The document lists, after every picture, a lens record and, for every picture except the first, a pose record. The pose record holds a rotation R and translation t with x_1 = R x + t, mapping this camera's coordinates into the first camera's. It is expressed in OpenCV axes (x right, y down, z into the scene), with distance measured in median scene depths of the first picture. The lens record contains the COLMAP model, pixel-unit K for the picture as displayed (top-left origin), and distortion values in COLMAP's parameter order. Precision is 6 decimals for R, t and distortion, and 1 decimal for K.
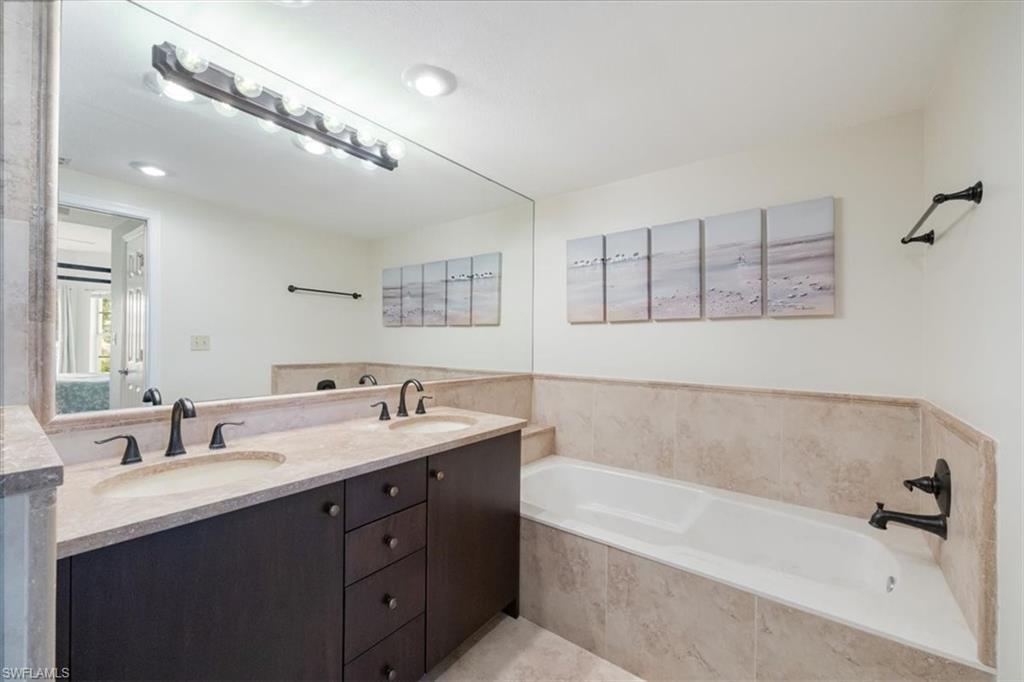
lens RADIAL K [[403.4, 0, 513.5], [0, 403.4, 342.0], [0, 0, 1]] dist [-0.008098, 0.000683]
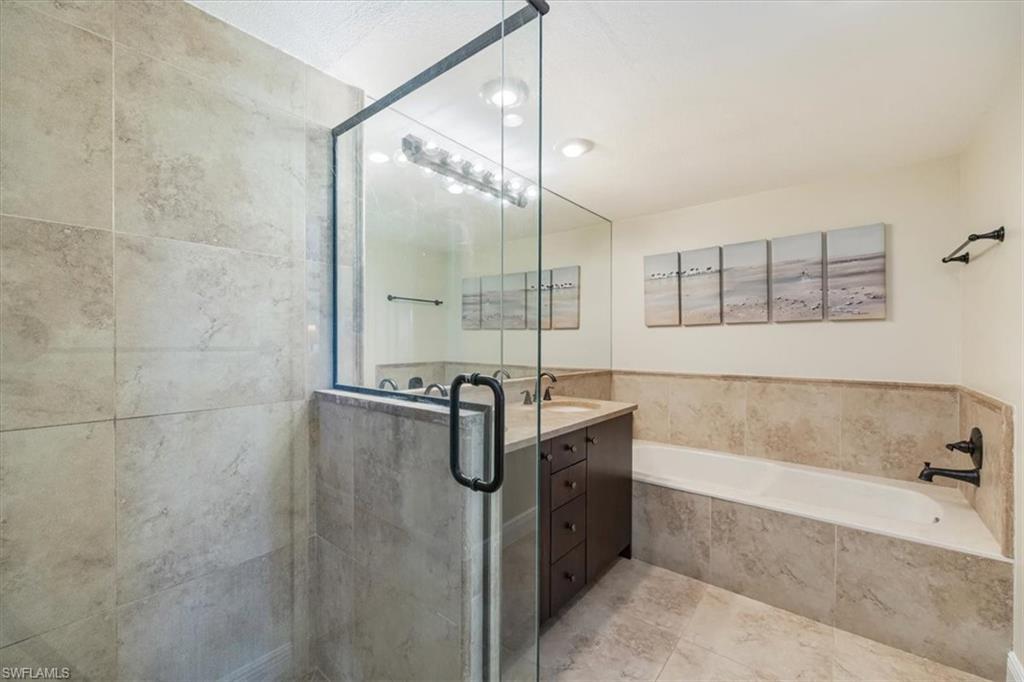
lens RADIAL K [[403.4, 0, 514.1], [0, 403.4, 344.9], [0, 0, 1]] dist [-0.008098, 0.000683]
pose [[0.999150, -0.009145, -0.040191, -0.302010], [0.009358, 0.999943, 0.005133, -0.003452], [0.040142, -0.005505, 0.999179, -0.287569]]
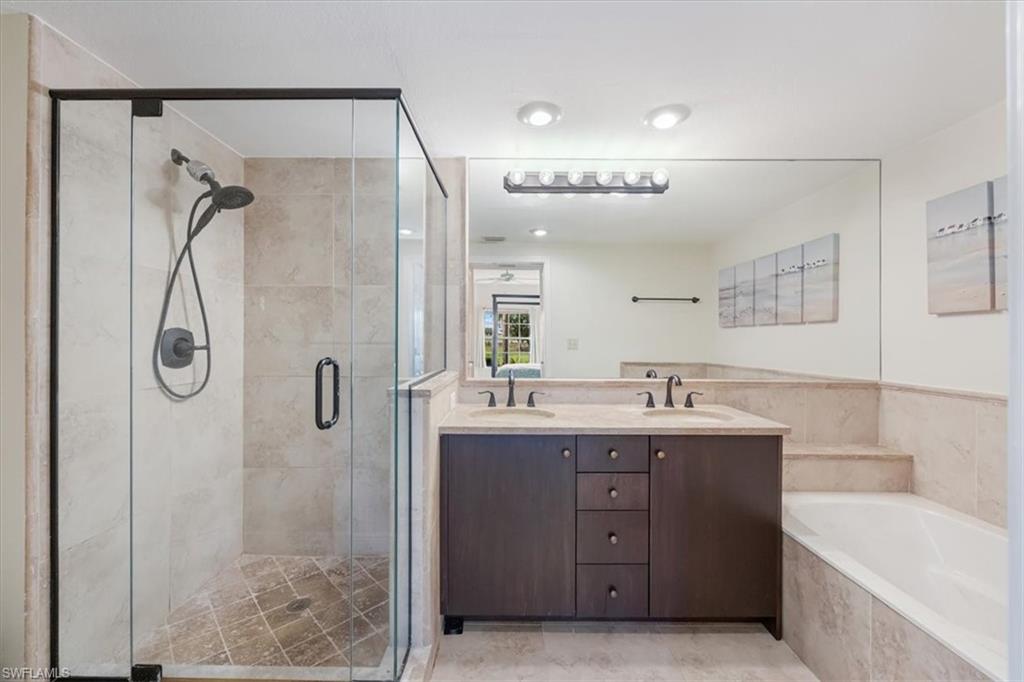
lens RADIAL K [[403.4, 0, 516.0], [0, 403.4, 341.1], [0, 0, 1]] dist [-0.008098, 0.000683]
pose [[0.610403, -0.007371, -0.792057, 0.373377], [0.001835, 0.999967, -0.007892, 0.006522], [0.792089, 0.003364, 0.610396, -0.040743]]
